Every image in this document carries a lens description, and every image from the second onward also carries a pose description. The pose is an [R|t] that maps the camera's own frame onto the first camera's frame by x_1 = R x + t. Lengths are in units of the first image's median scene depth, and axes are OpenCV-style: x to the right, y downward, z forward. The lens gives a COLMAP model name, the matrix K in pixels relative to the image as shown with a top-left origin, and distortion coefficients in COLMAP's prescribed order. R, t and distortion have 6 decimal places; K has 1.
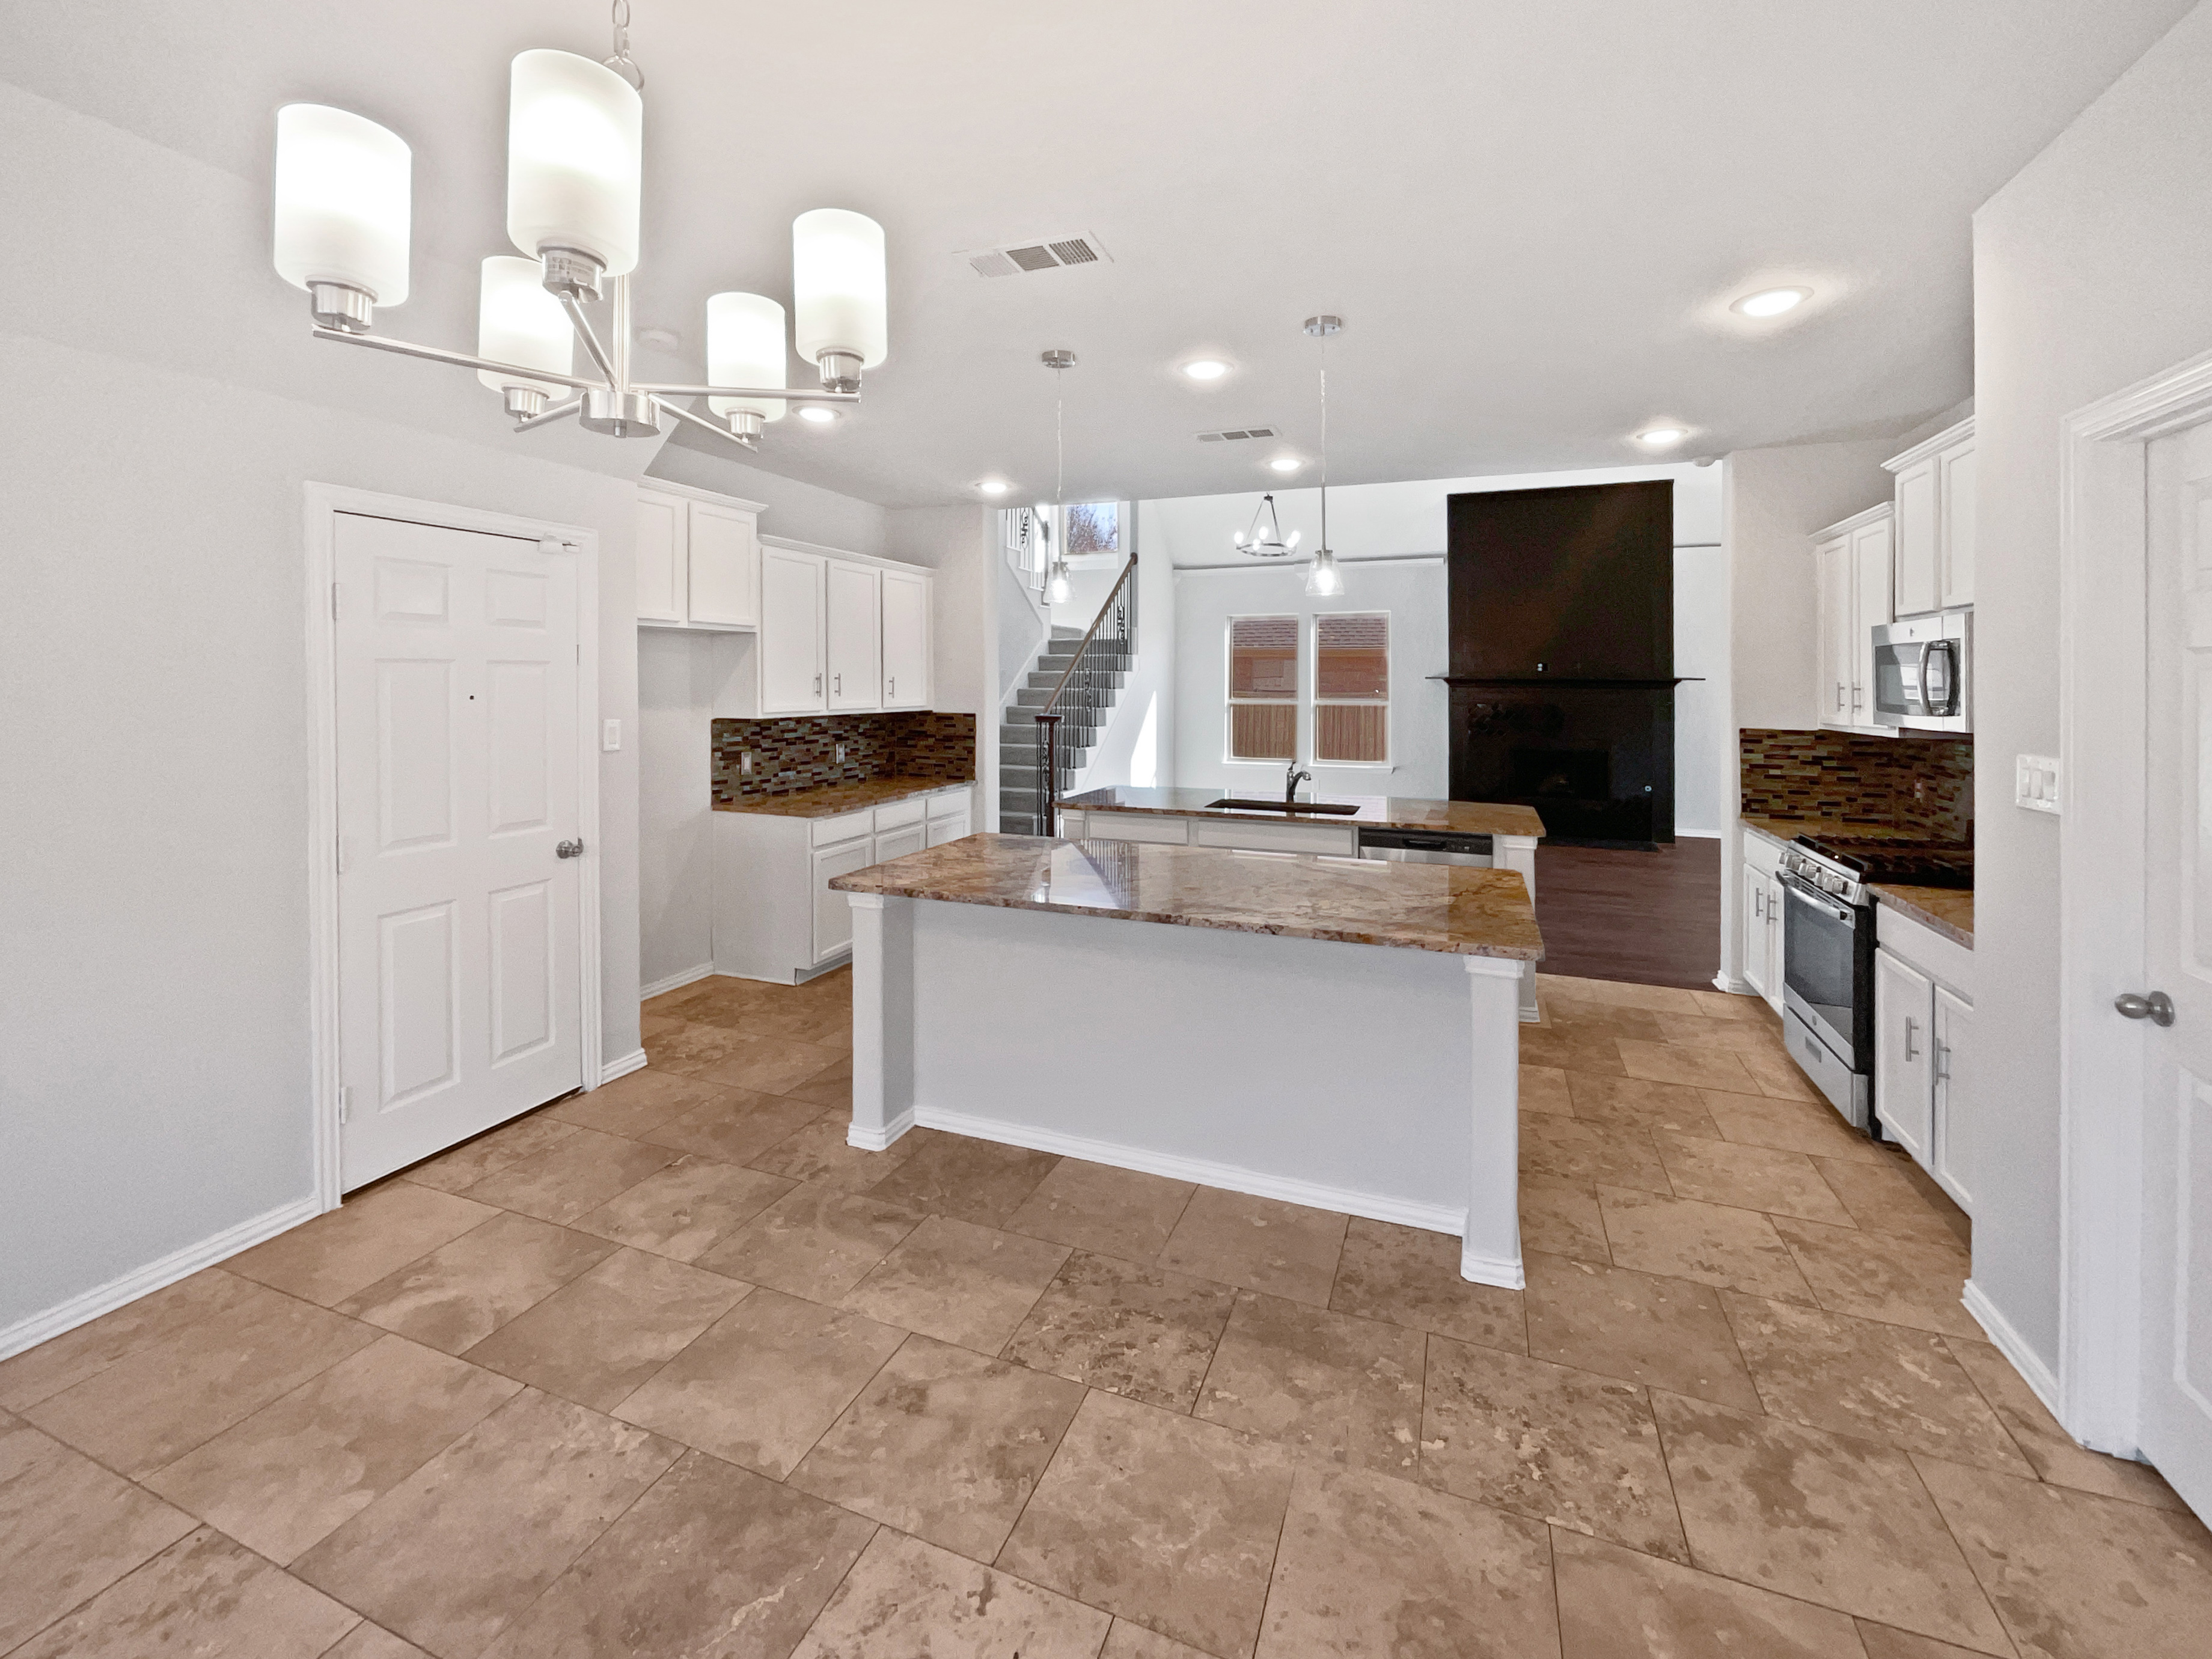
lens RADIAL K [[931.6, 0, 1106.0], [0, 931.6, 829.5], [0, 0, 1]] dist [-0.003920, 0.003401]
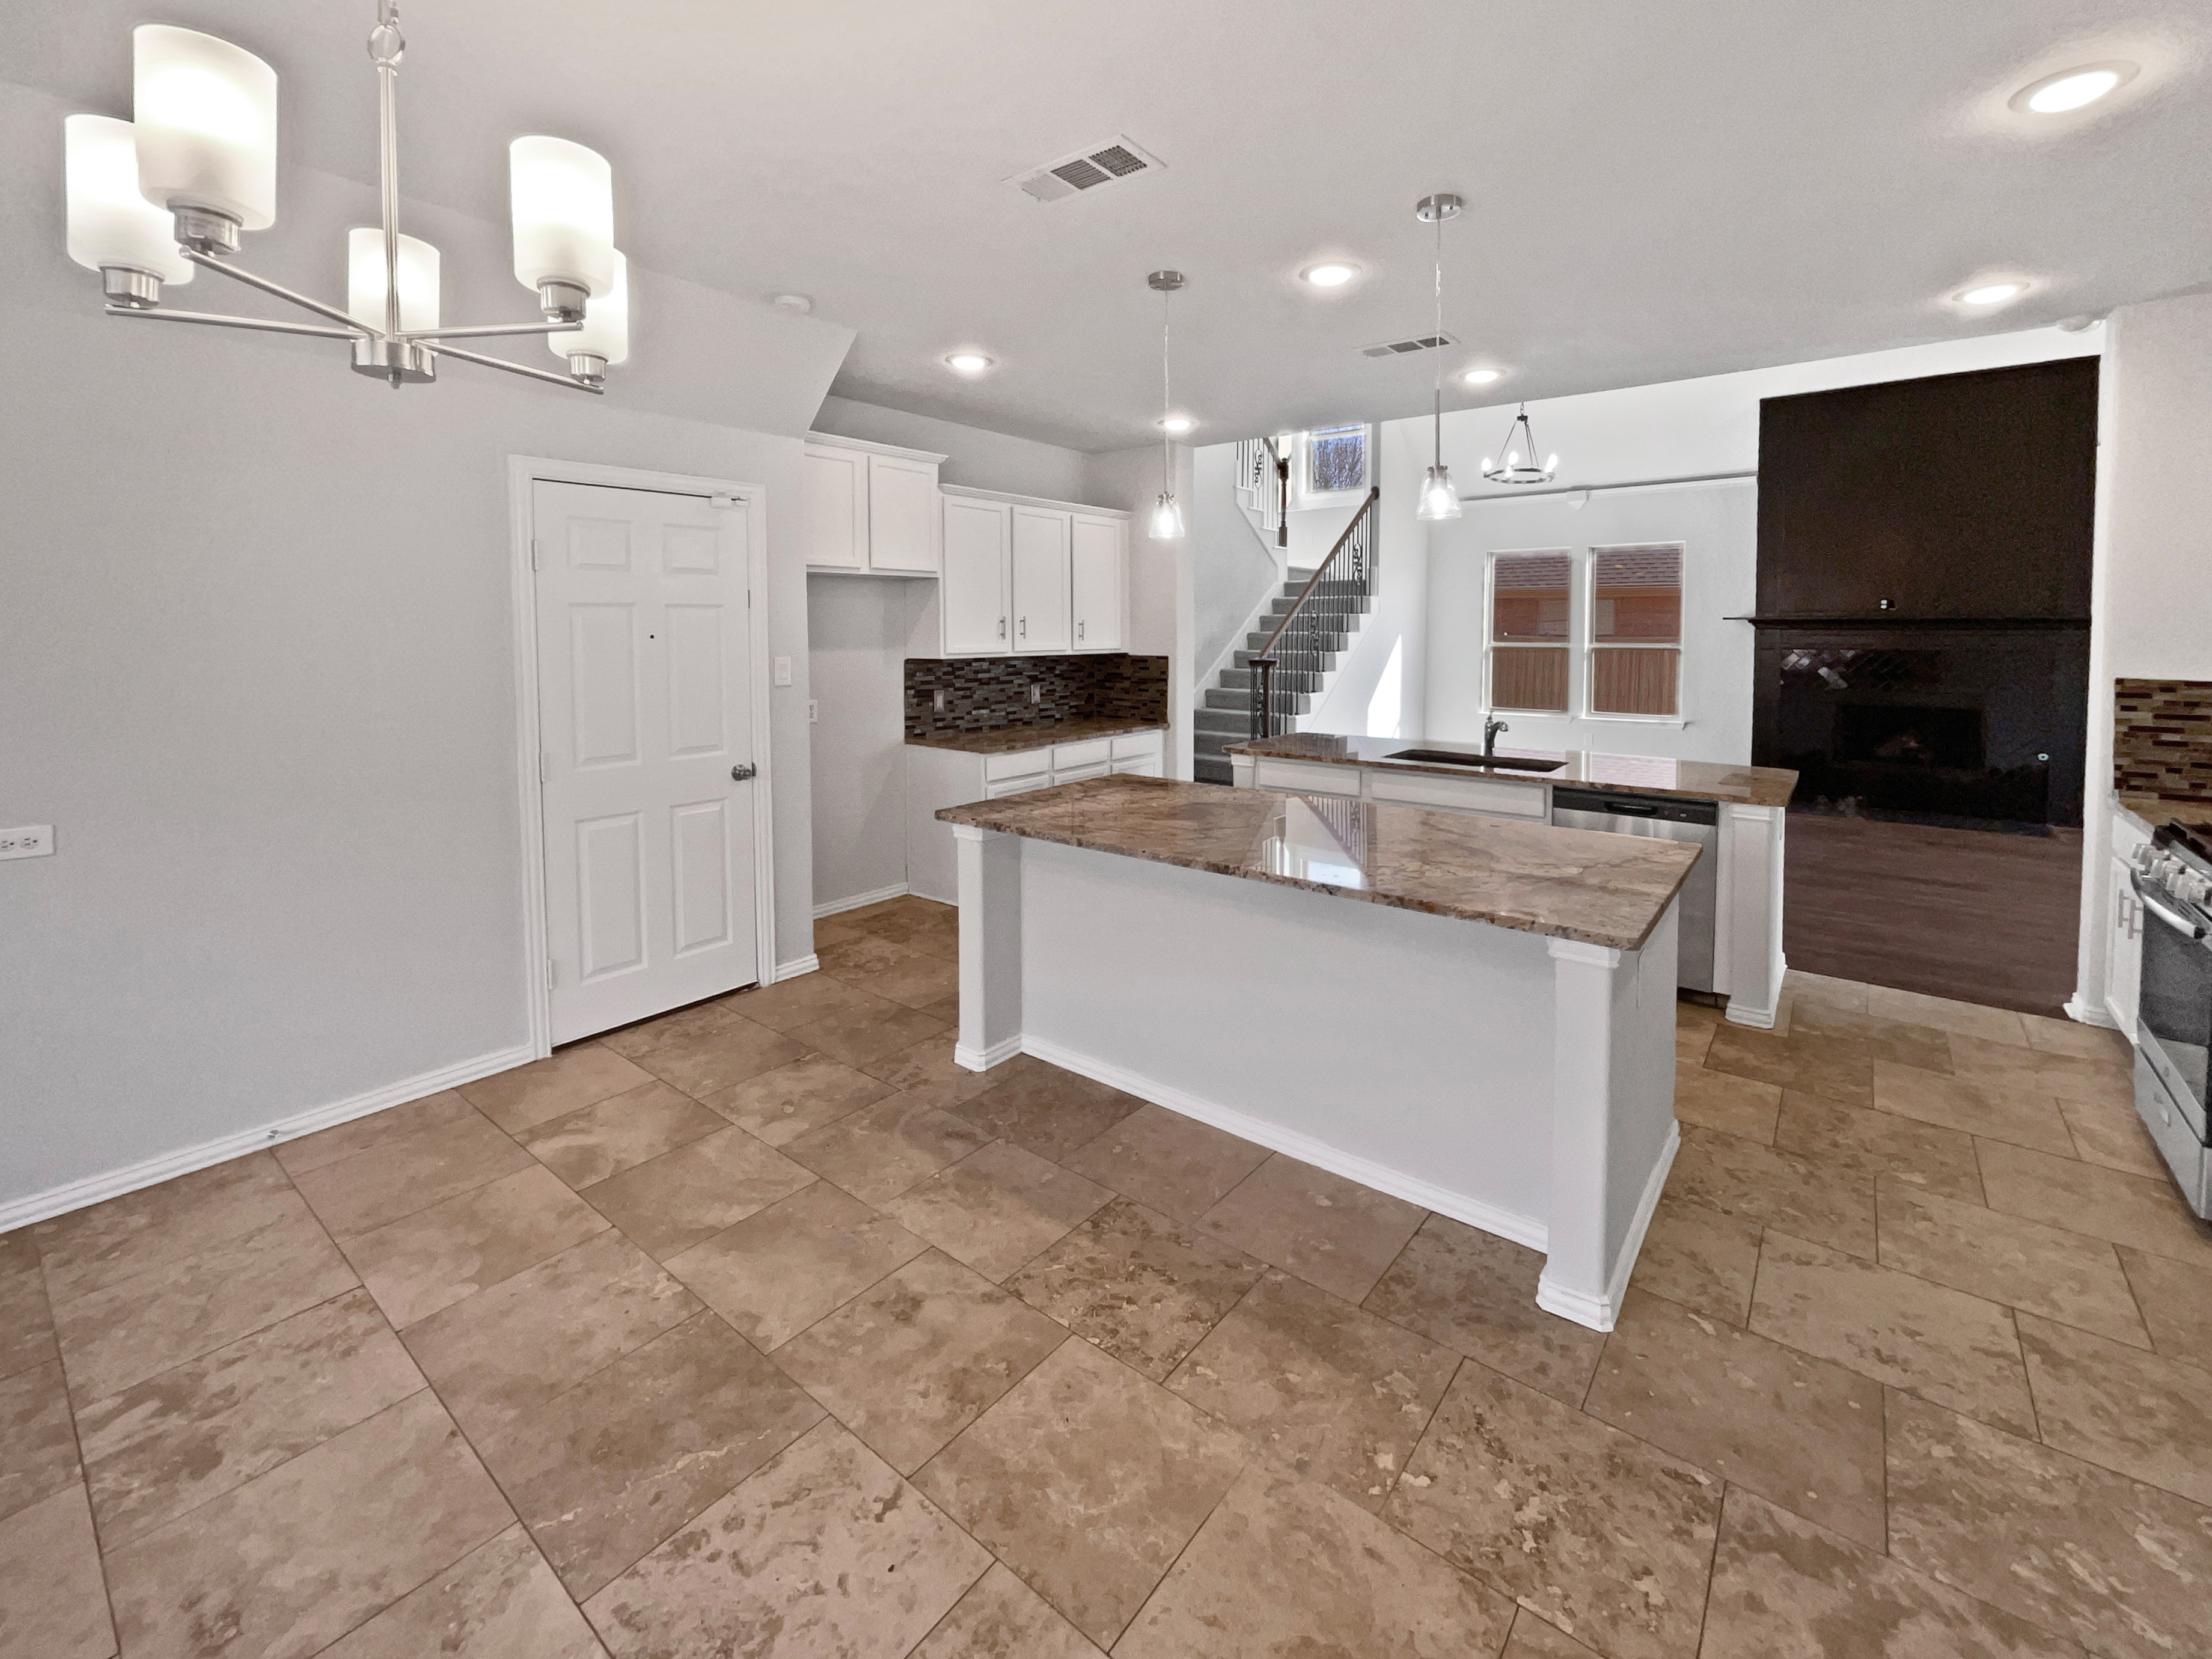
lens RADIAL K [[925.9, 0, 1108.9], [0, 925.9, 804.2], [0, 0, 1]] dist [-0.001353, 0.000900]
pose [[0.954987, 0.050468, -0.292324, 0.209173], [-0.041523, 0.998462, 0.036728, 0.000156], [0.293728, -0.022937, 0.955614, 0.062726]]
